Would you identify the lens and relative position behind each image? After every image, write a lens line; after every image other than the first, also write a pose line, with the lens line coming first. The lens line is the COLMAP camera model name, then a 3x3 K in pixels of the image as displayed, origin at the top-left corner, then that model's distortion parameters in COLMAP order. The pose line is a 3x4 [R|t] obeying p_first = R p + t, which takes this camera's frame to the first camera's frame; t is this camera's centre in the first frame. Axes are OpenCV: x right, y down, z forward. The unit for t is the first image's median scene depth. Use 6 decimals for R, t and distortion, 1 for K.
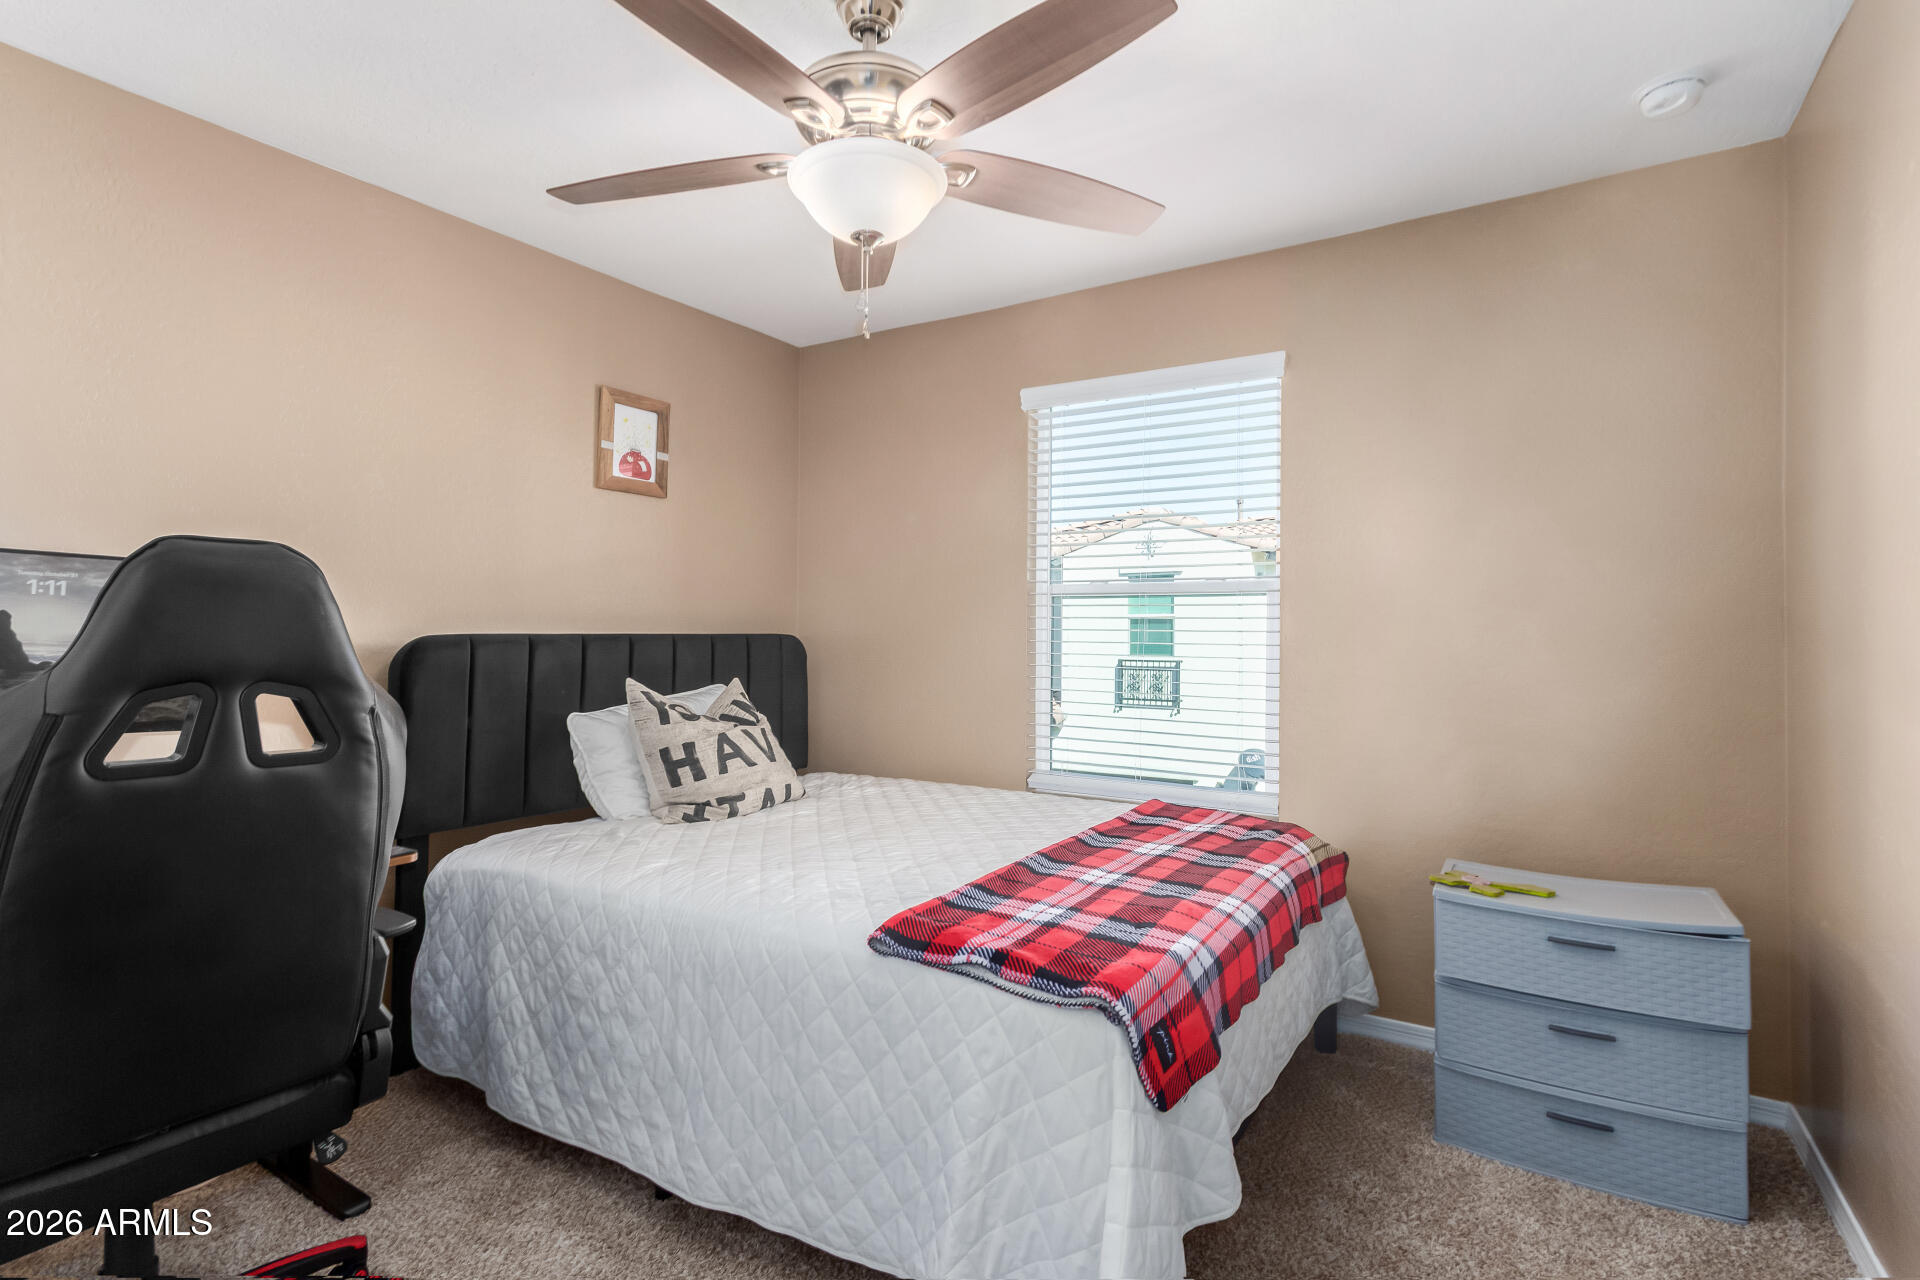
lens RADIAL K [[916.7, 0, 954.9], [0, 916.7, 641.7], [0, 0, 1]] dist [-0.003580, -0.000152]
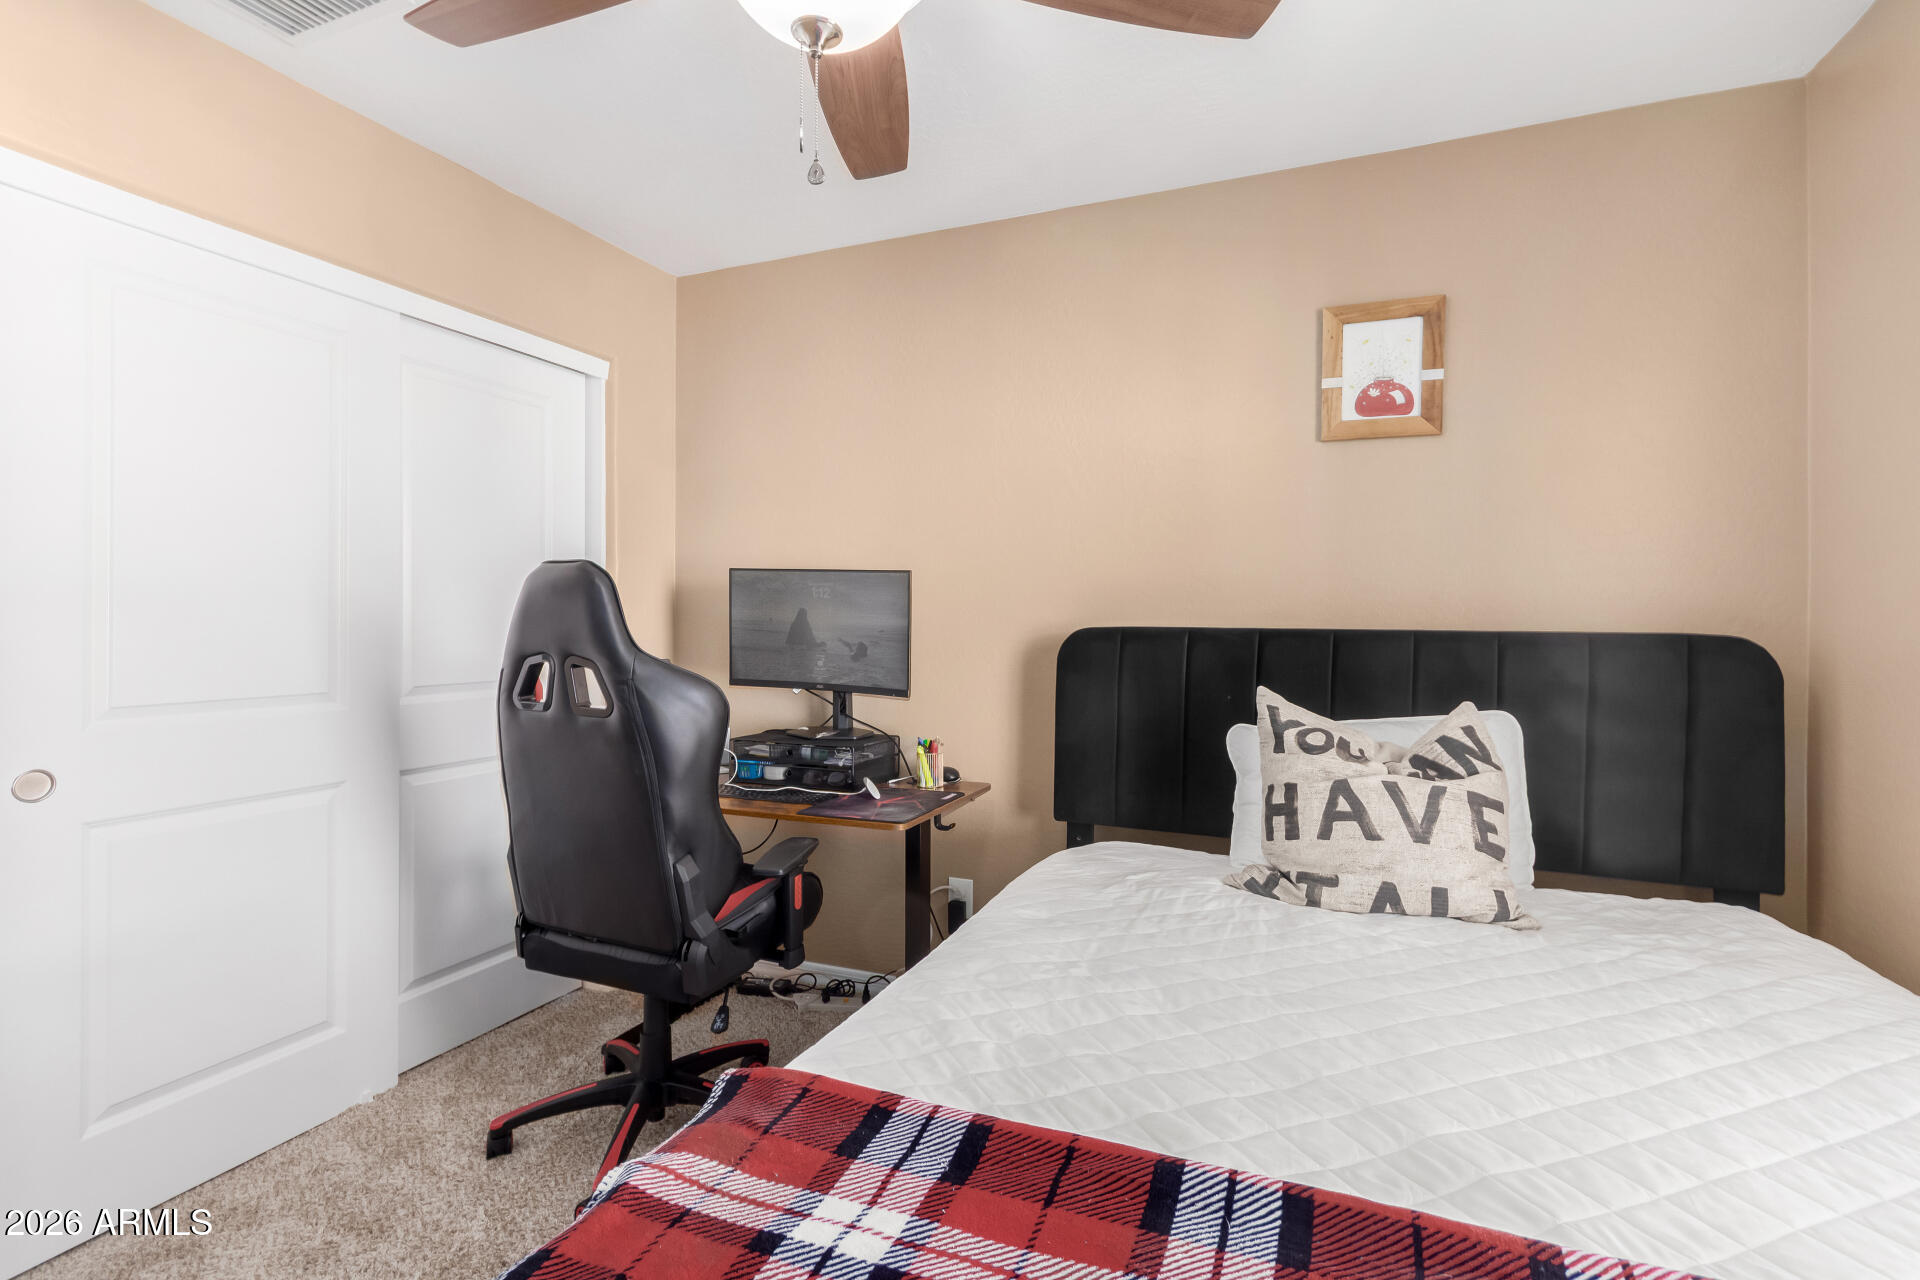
lens RADIAL K [[916.7, 0, 952.8], [0, 916.7, 623.6], [0, 0, 1]] dist [-0.003580, -0.000152]
pose [[0.163127, 0.007679, -0.986575, 0.355945], [-0.017083, 0.999842, 0.004958, -0.012056], [0.986457, 0.016045, 0.163232, 0.610005]]
